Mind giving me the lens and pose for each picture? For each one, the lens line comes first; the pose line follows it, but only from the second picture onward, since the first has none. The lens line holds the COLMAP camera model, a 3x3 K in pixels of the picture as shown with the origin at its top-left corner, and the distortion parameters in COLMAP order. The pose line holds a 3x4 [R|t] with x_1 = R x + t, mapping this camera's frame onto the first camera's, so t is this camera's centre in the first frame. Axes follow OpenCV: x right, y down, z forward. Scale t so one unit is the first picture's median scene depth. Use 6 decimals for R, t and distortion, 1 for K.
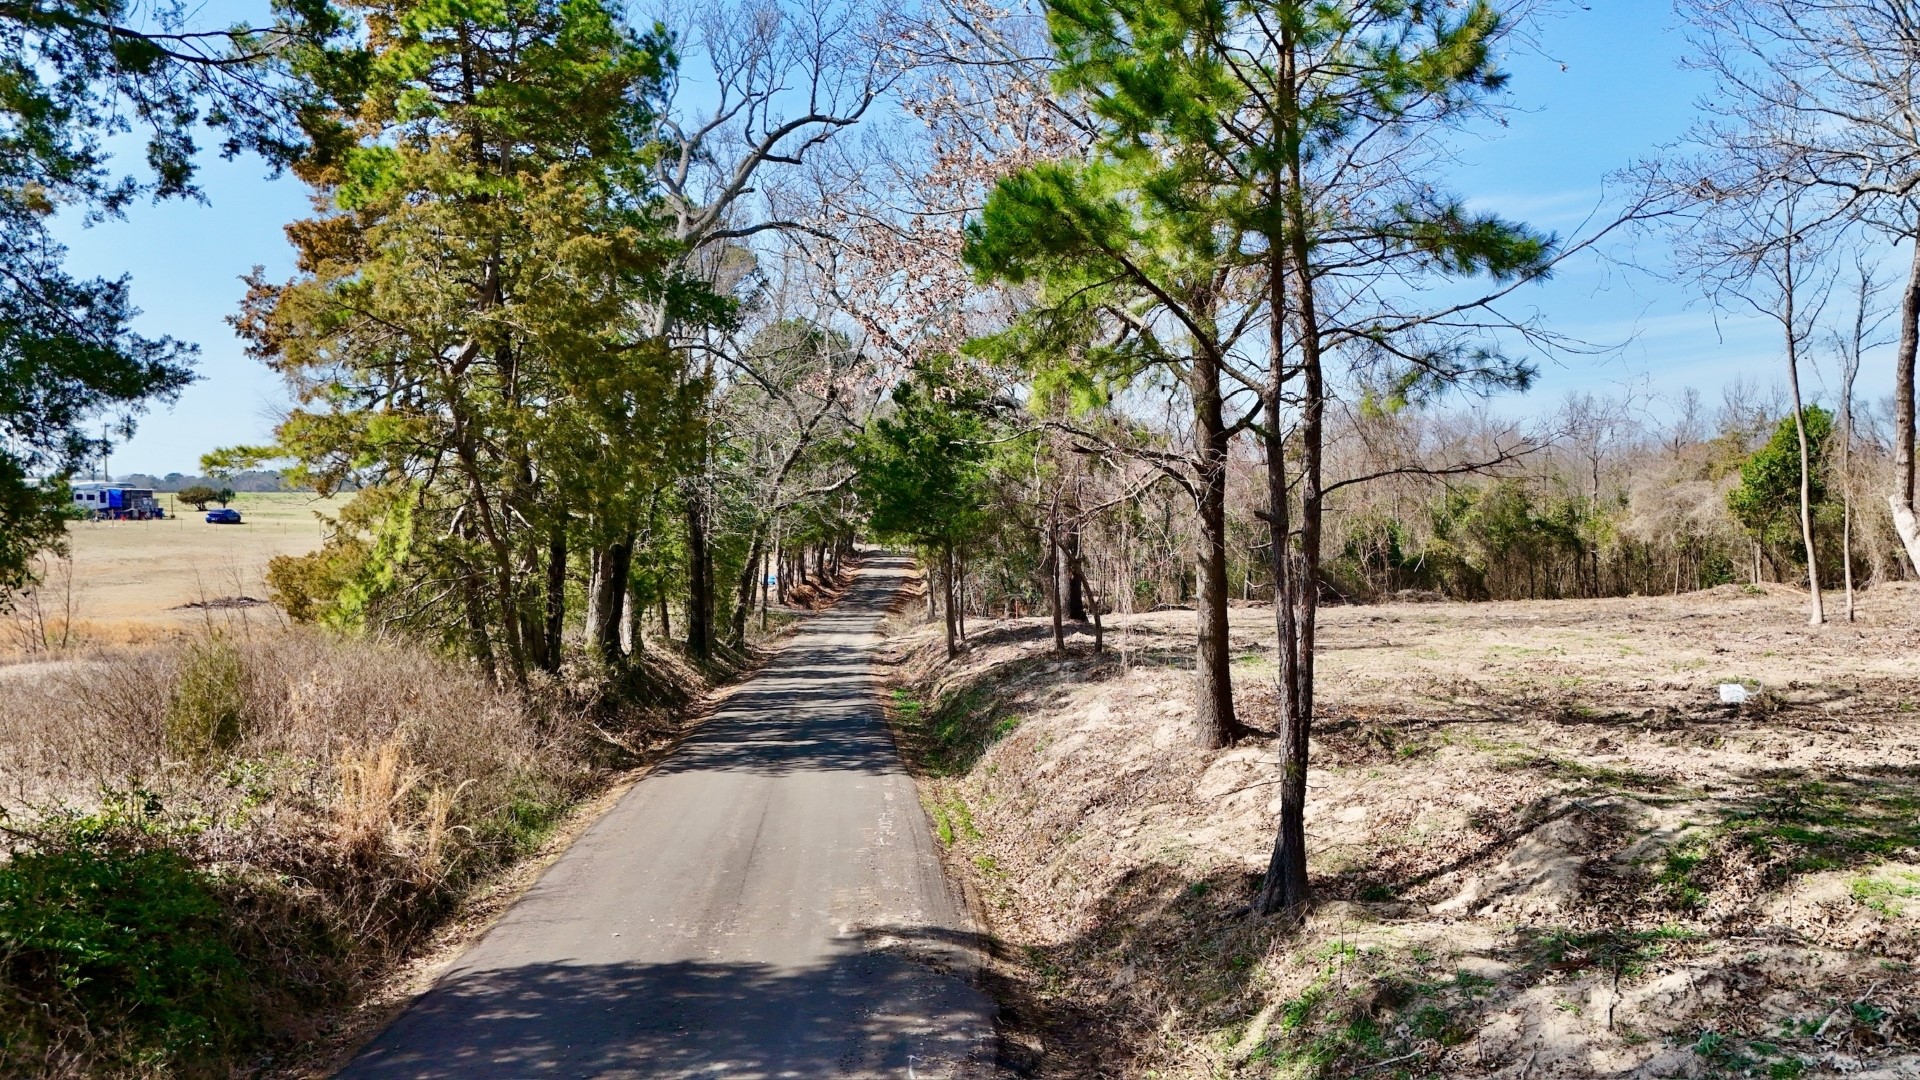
lens RADIAL K [[1329.5, 0, 958.5], [0, 1329.5, 534.2], [0, 0, 1]] dist [0.005836, -0.000094]
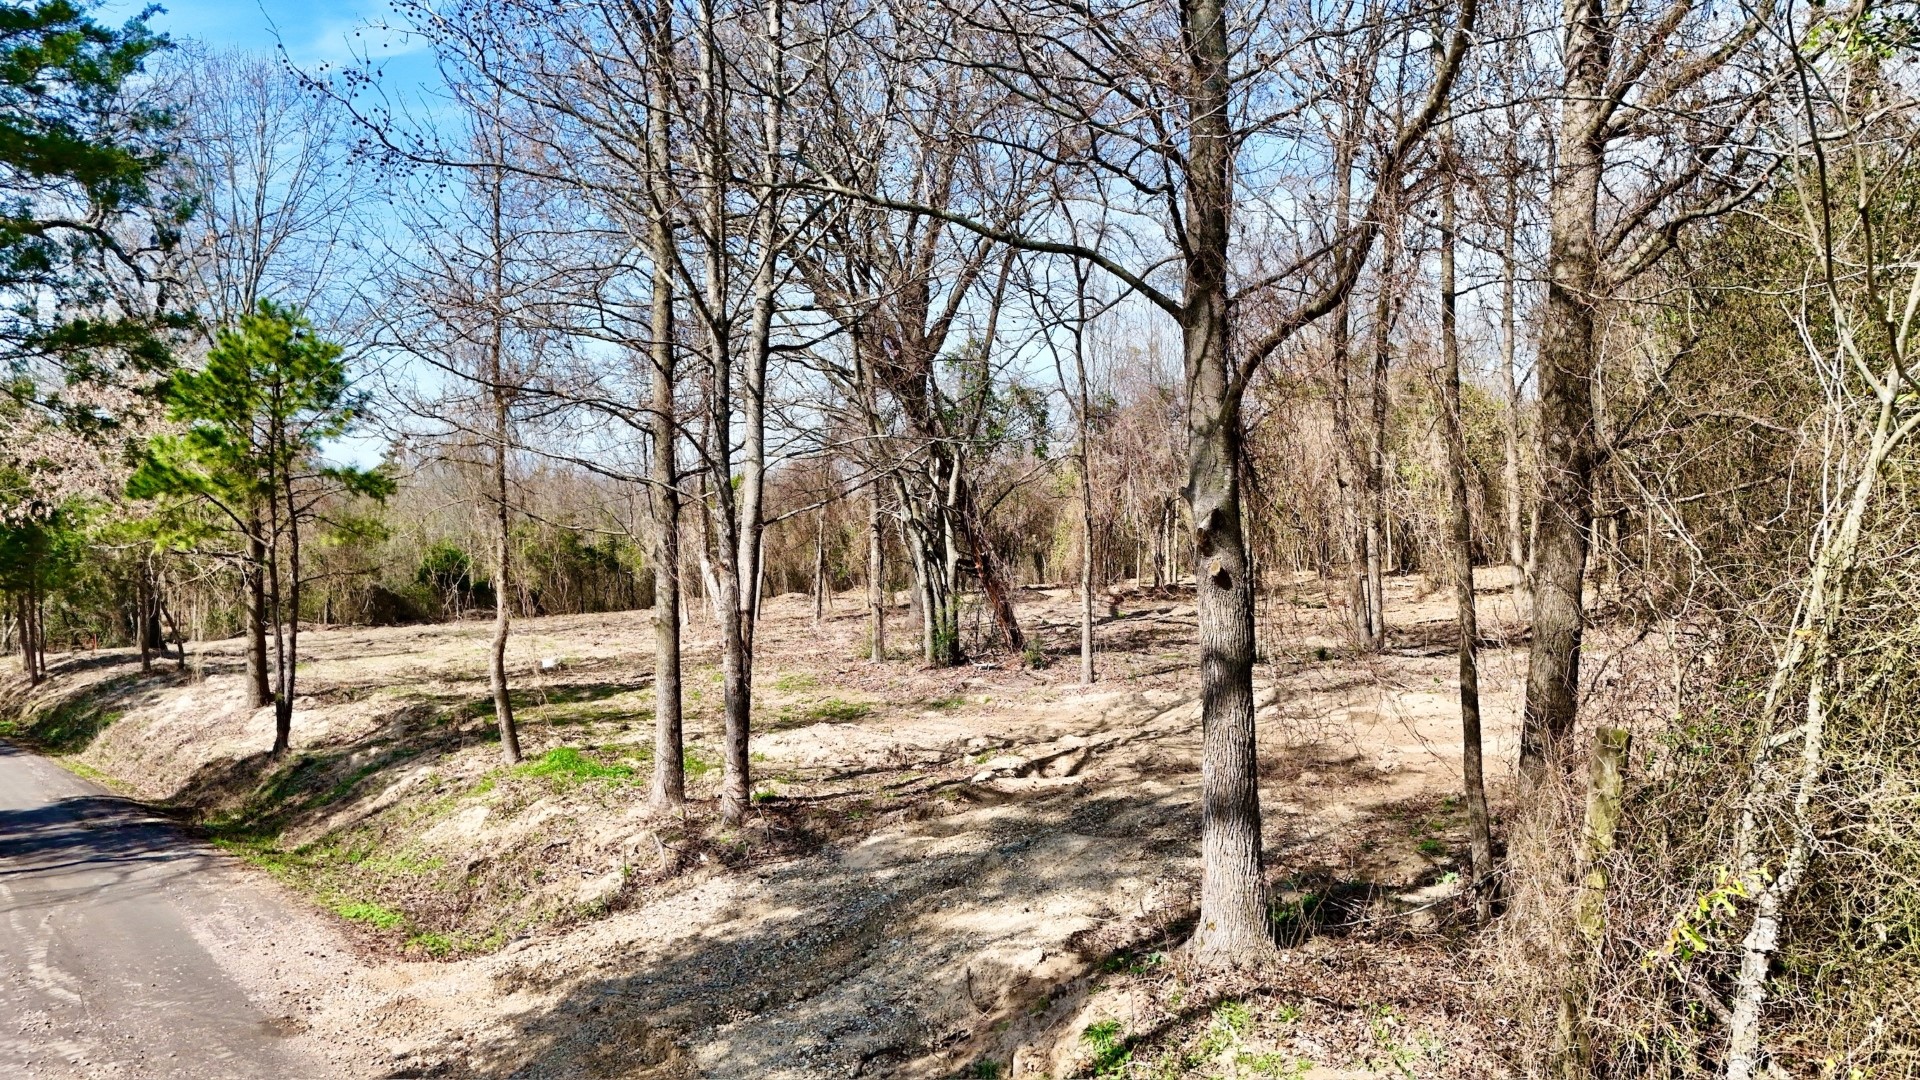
lens RADIAL K [[1329.5, 0, 959.4], [0, 1329.5, 533.7], [0, 0, 1]] dist [0.005836, -0.000094]
pose [[0.800373, -0.002739, 0.599496, -0.081416], [0.009711, 0.999918, -0.008397, -0.034828], [-0.599424, 0.012542, 0.800333, -0.634520]]
